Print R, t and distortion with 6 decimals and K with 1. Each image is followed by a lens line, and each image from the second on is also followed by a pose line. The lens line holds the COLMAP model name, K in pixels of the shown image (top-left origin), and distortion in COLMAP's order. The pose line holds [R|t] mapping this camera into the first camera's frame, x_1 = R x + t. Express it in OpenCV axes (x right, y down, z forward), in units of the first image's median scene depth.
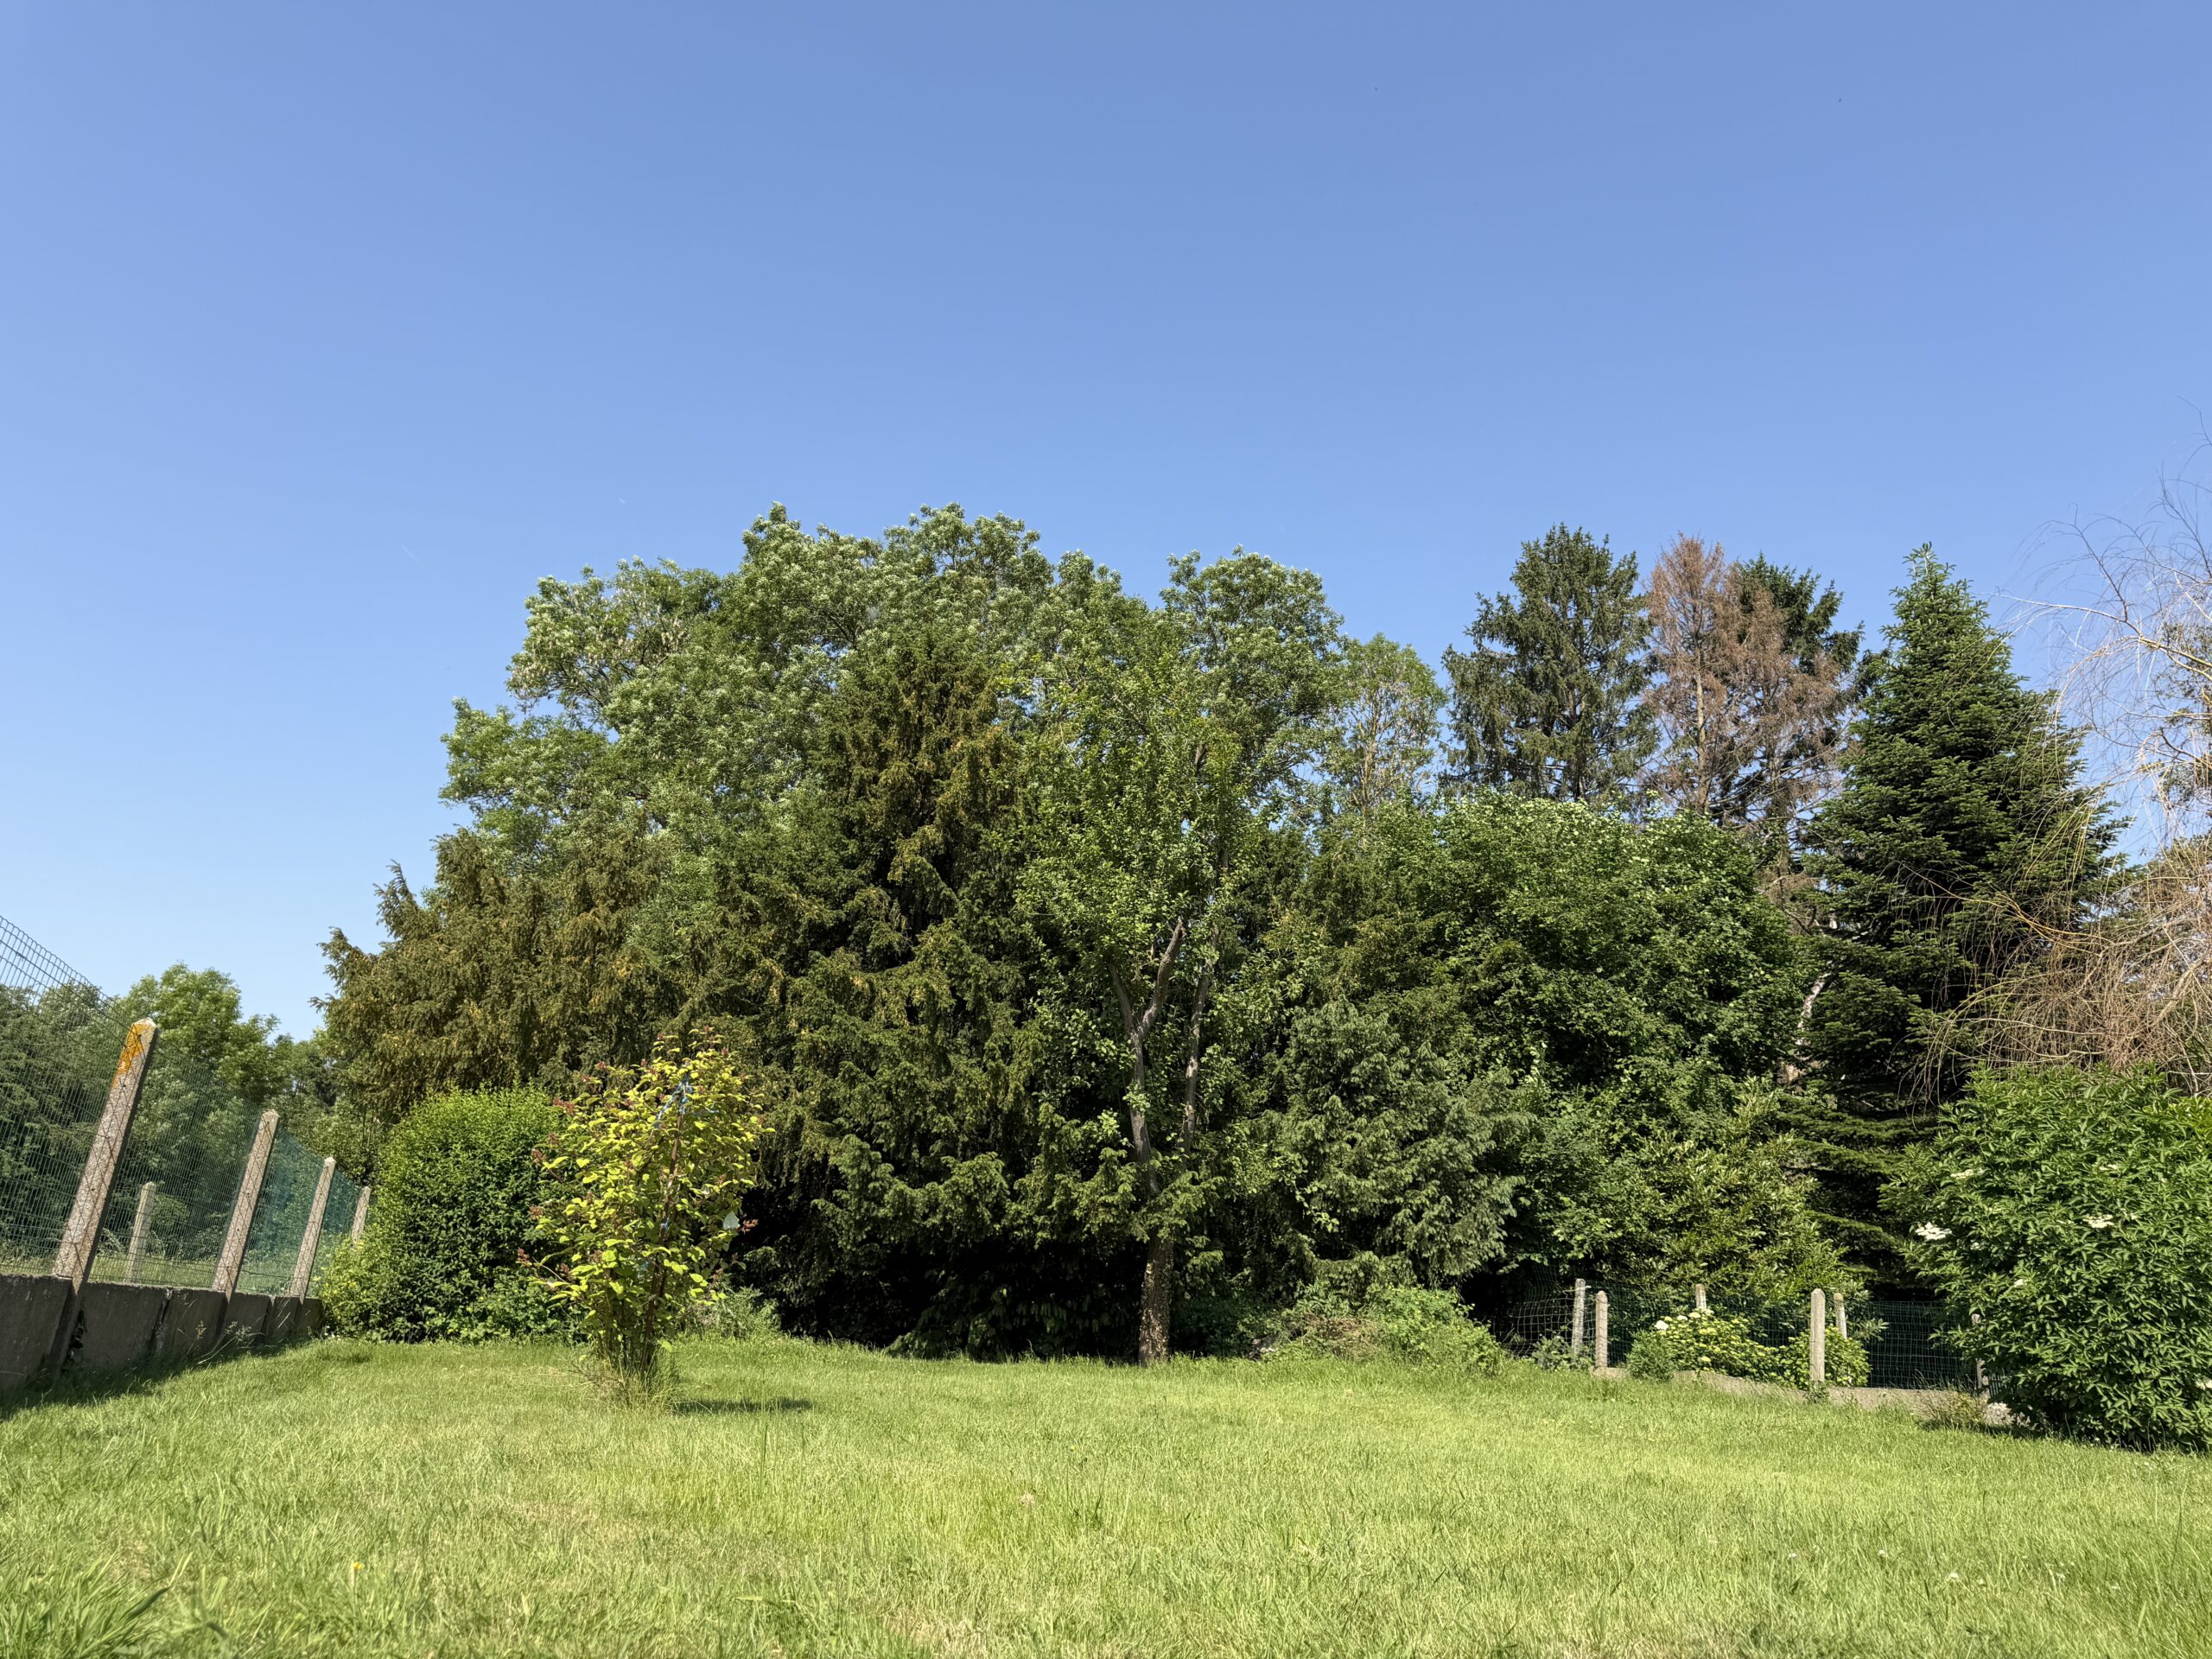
lens RADIAL K [[1550.9, 0, 1113.7], [0, 1550.9, 809.0], [0, 0, 1]] dist [0.035313, -0.062969]
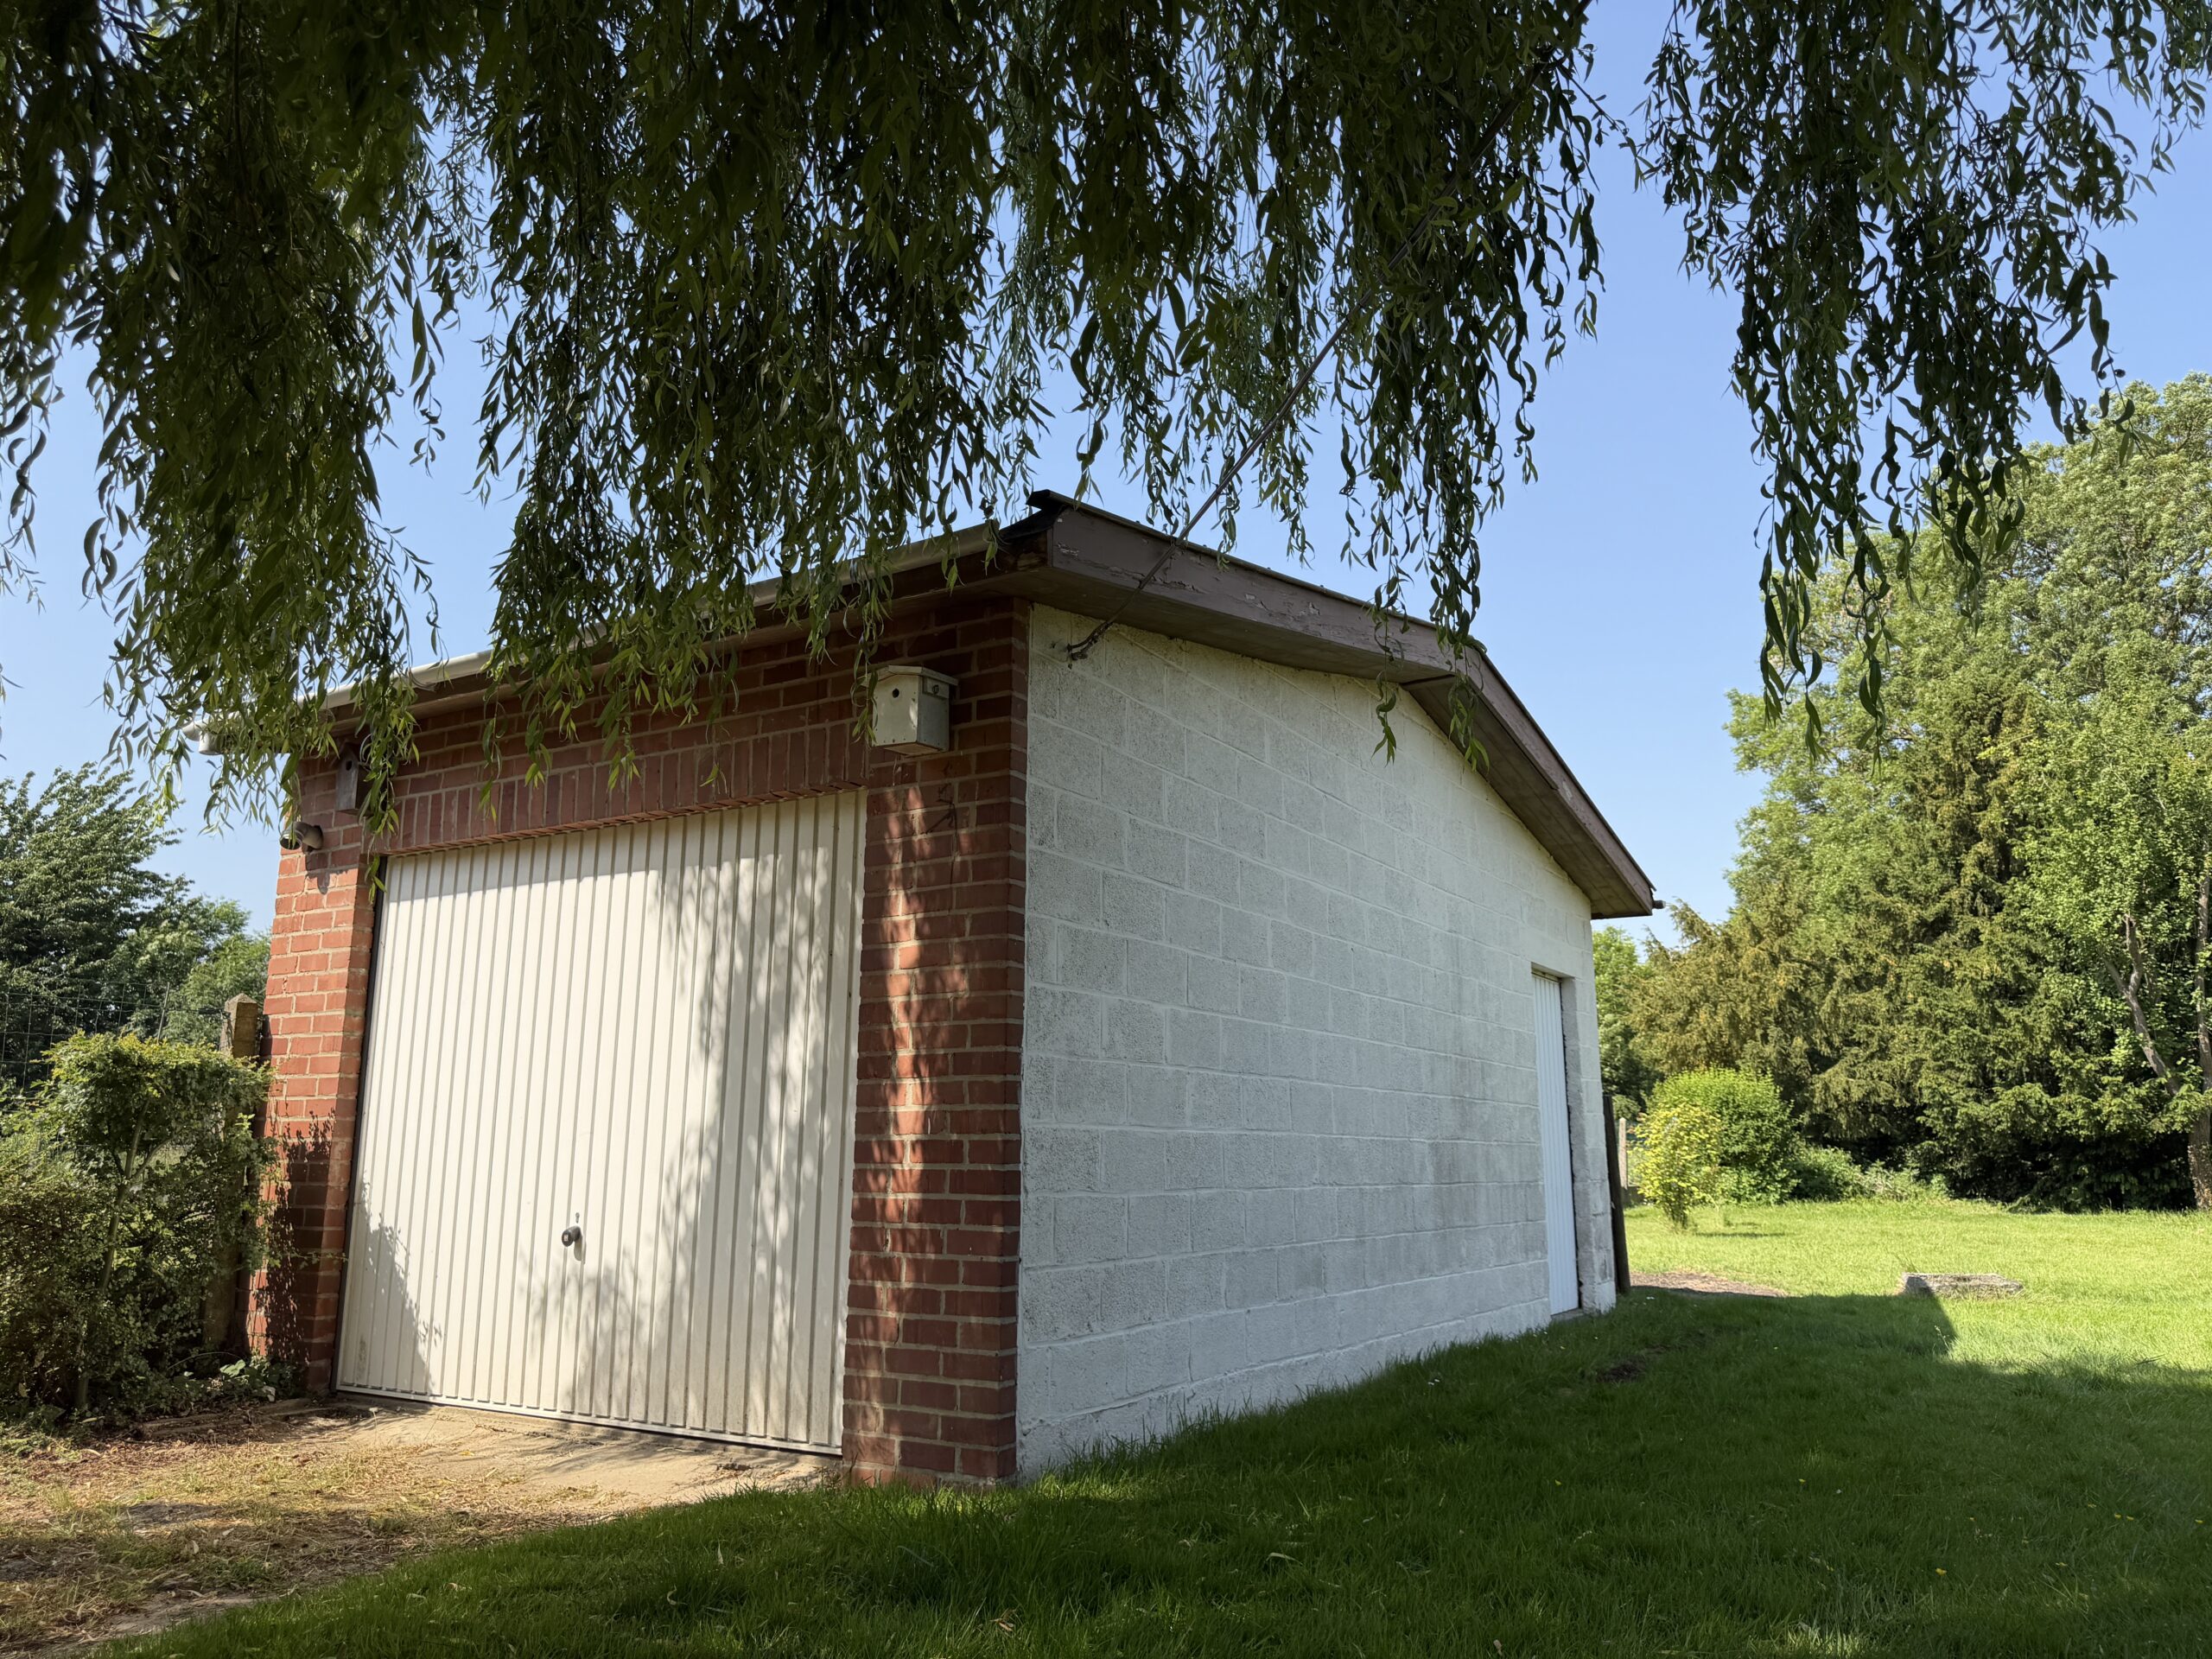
lens RADIAL K [[1550.9, 0, 1091.7], [0, 1550.9, 827.7], [0, 0, 1]] dist [0.035313, -0.062969]
pose [[0.628286, -0.189933, -0.754441, 0.479978], [0.264724, 0.964067, -0.022249, -0.201566], [0.731558, -0.185741, 0.655990, -0.554177]]
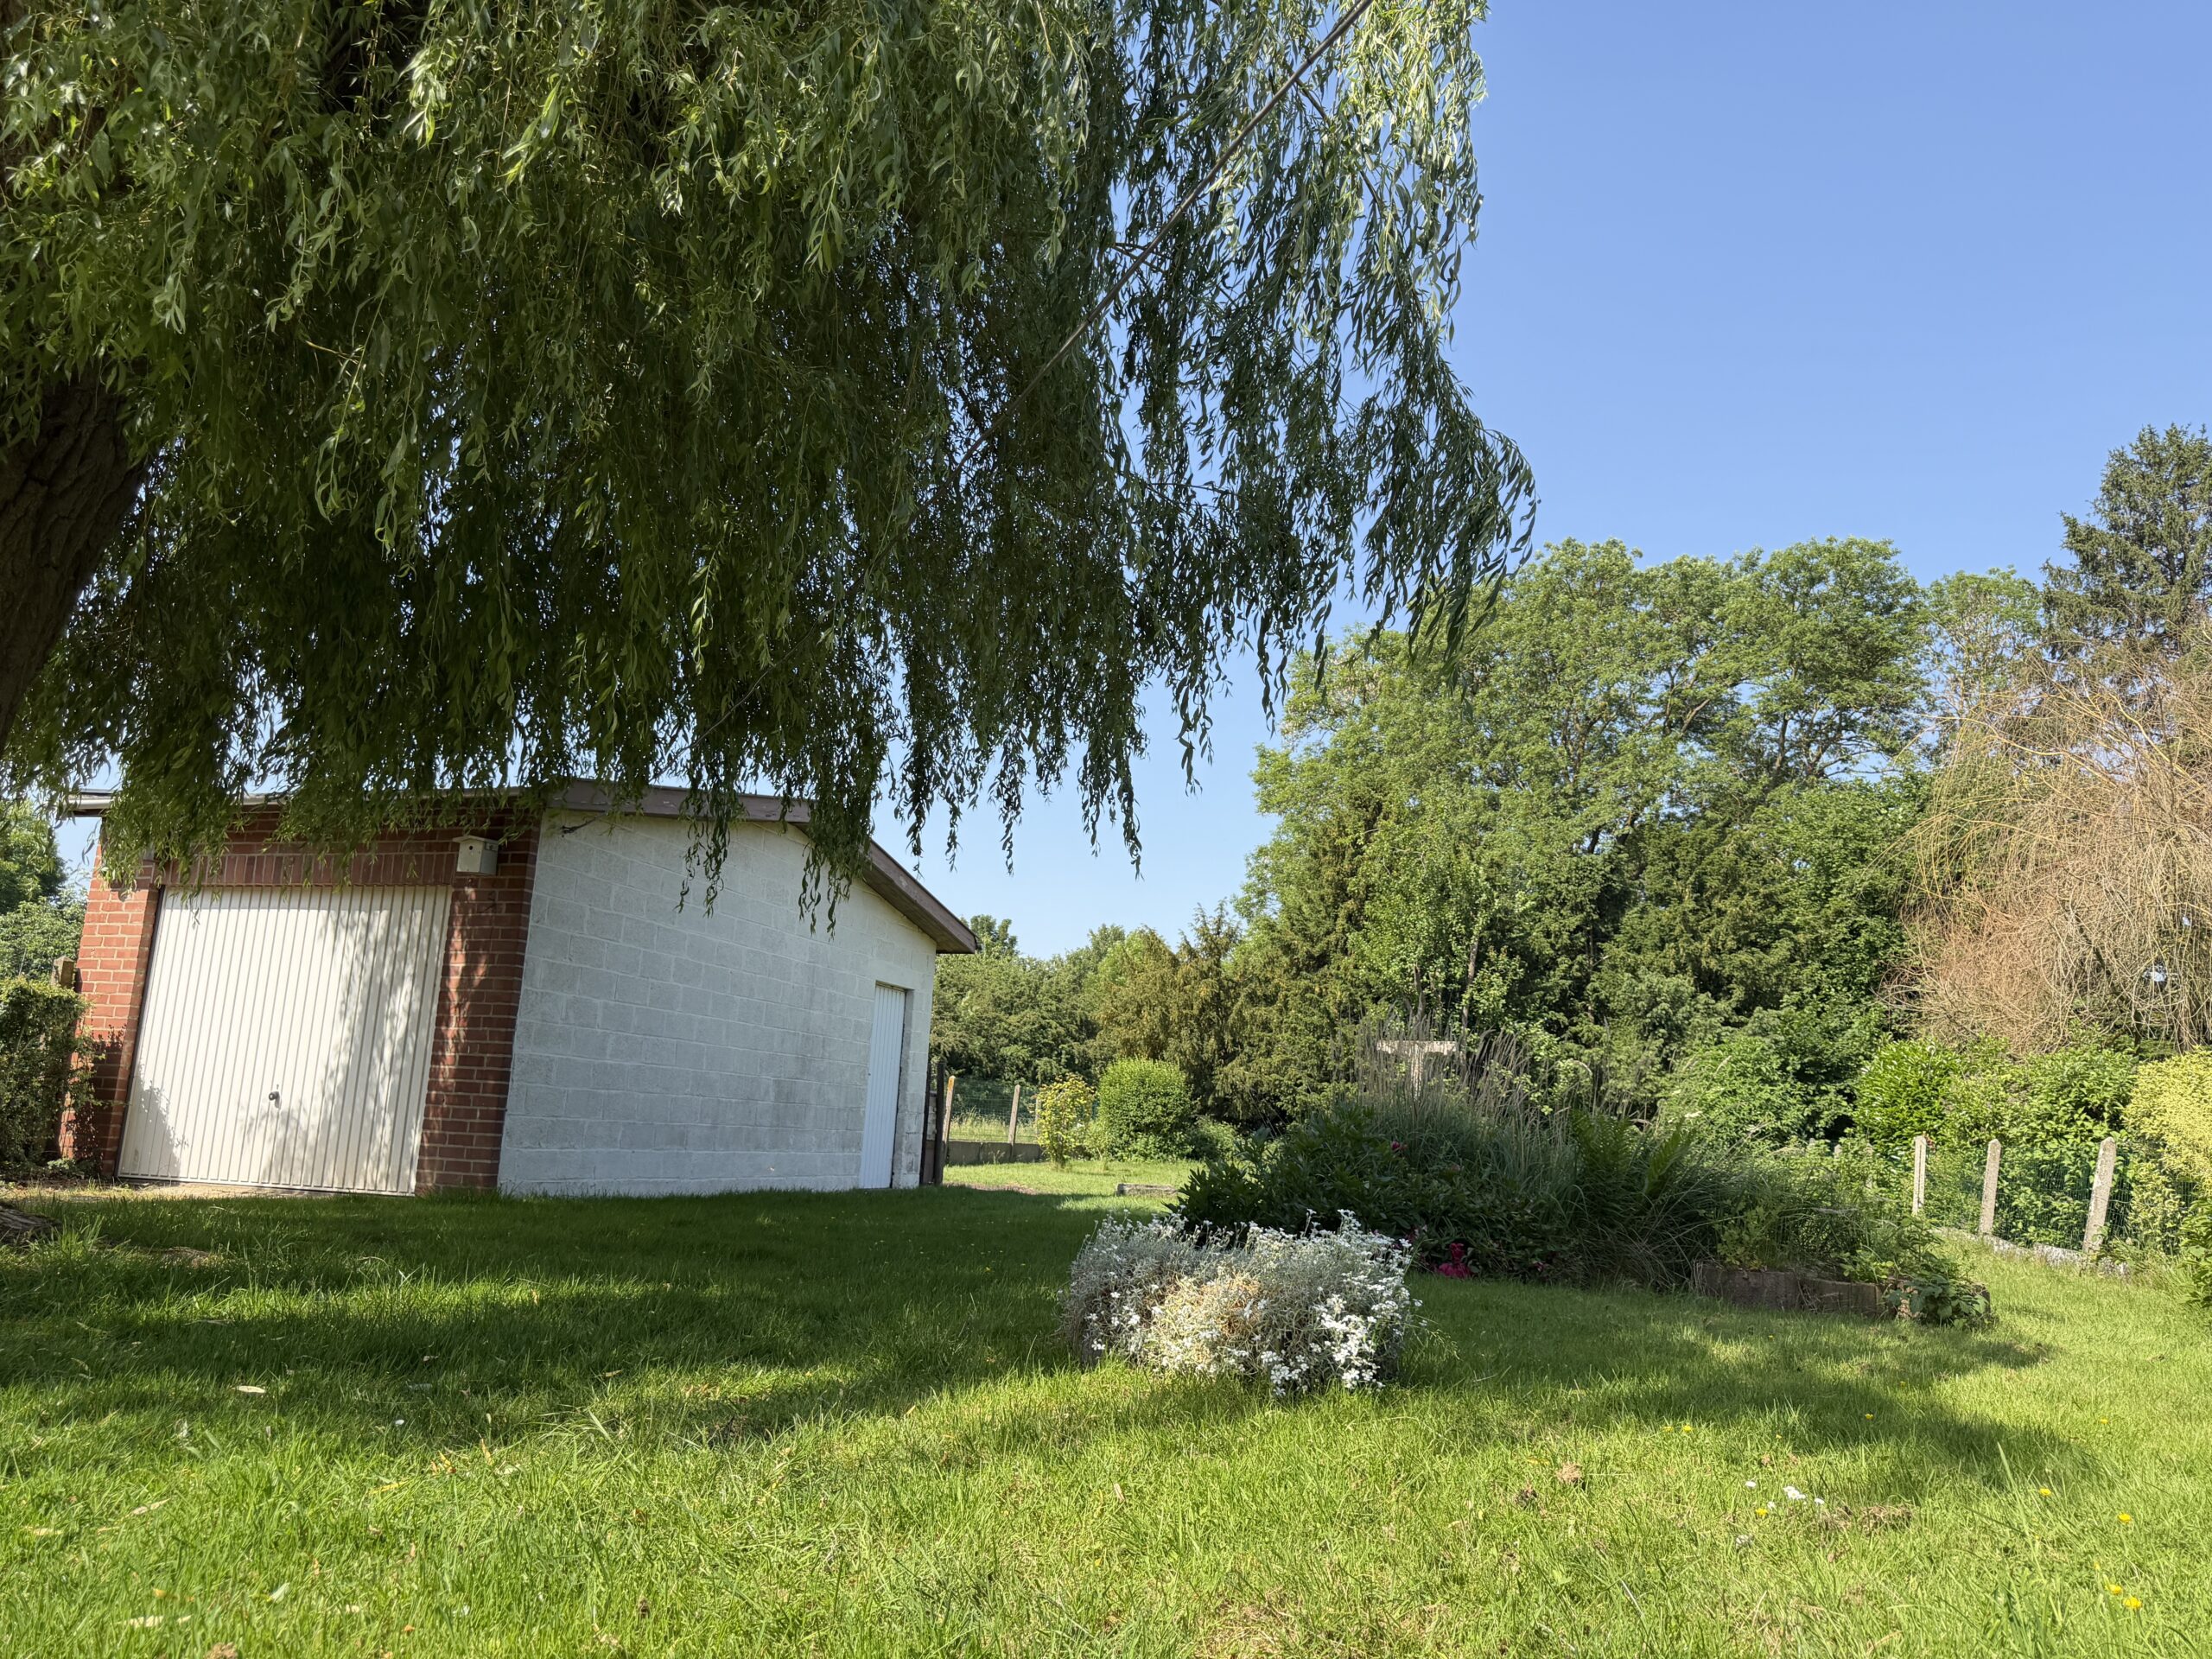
lens RADIAL K [[1550.9, 0, 1098.2], [0, 1550.9, 847.3], [0, 0, 1]] dist [0.035313, -0.062969]
pose [[0.806703, -0.103275, -0.581863, 0.793566], [0.168611, 0.983908, 0.059130, -0.235161], [0.566393, -0.145808, 0.811134, -0.740784]]
